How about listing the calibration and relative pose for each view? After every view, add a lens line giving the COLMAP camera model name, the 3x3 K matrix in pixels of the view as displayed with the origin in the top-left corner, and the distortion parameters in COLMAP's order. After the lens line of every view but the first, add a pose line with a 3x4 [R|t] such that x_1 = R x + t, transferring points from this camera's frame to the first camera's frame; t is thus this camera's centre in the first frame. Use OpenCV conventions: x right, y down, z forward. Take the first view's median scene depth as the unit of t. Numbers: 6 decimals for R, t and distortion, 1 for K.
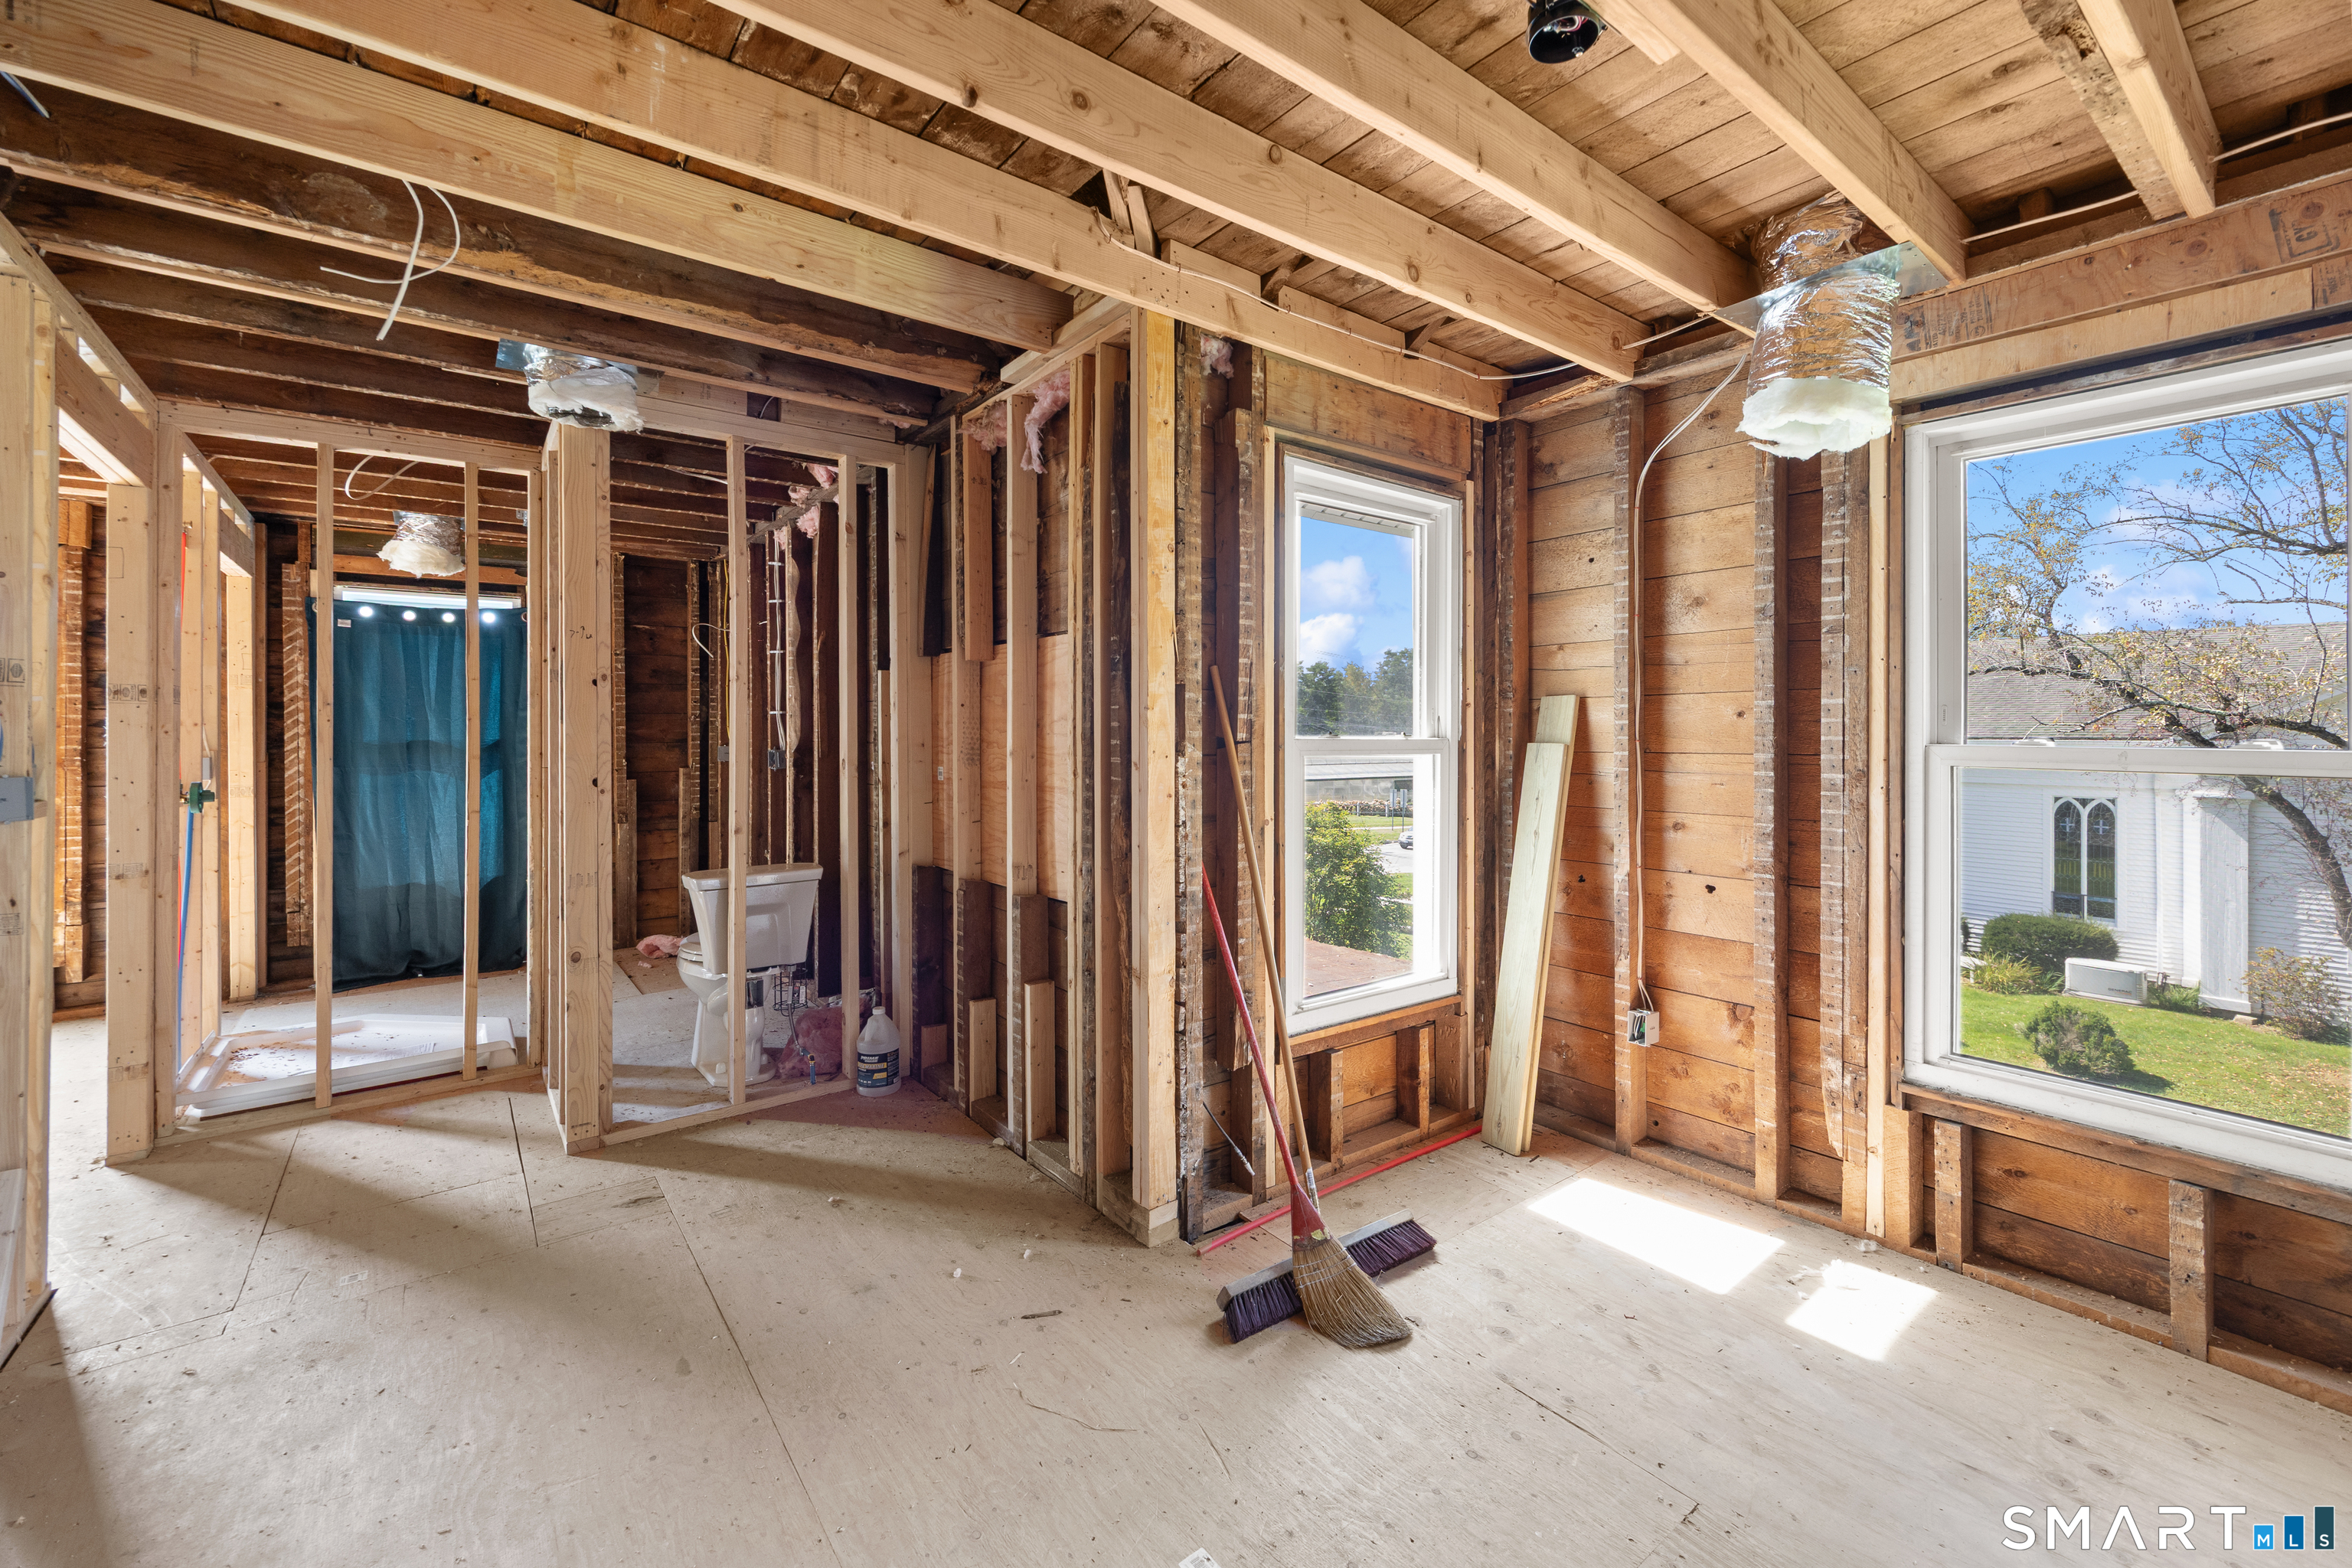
lens RADIAL K [[964.9, 0, 1163.9], [0, 964.9, 725.7], [0, 0, 1]] dist [0.002309, 0.000028]
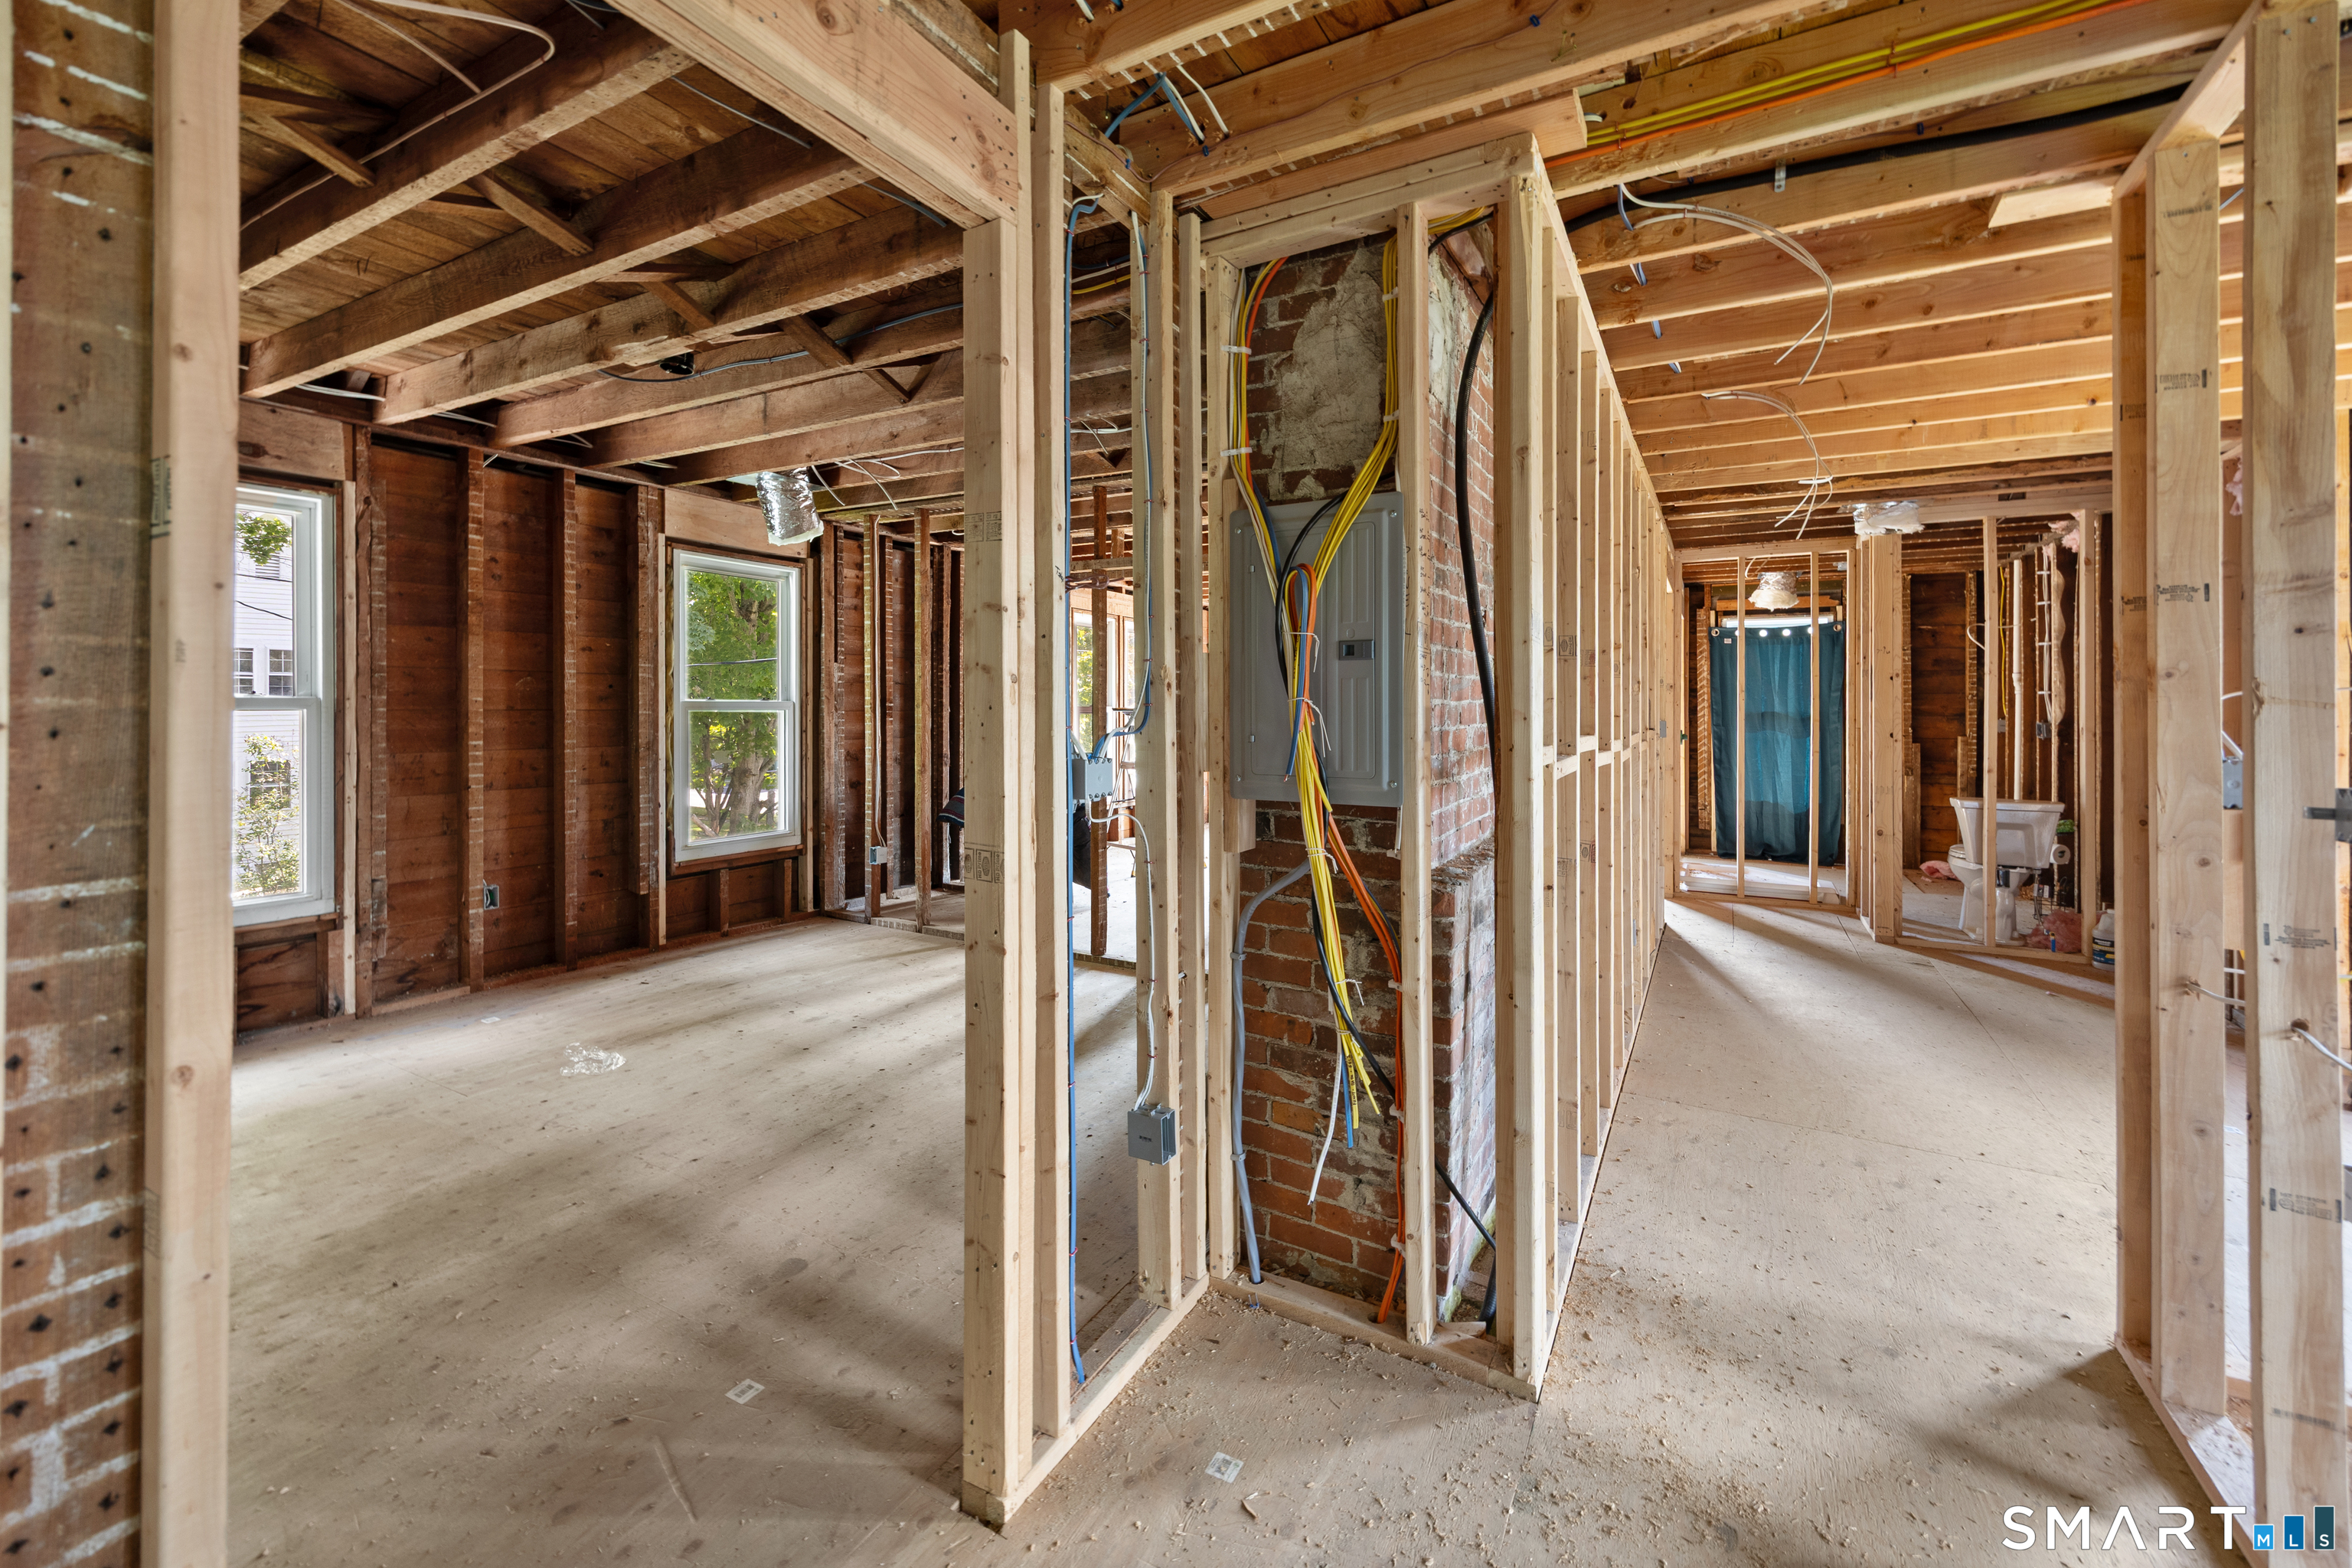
lens RADIAL K [[964.9, 0, 1184.4], [0, 964.9, 700.6], [0, 0, 1]] dist [0.002309, 0.000028]
pose [[0.404619, 0.001568, -0.914484, 0.374124], [-0.002015, 0.999998, 0.000823, -0.002575], [0.914483, 0.001510, 0.404621, -0.668909]]
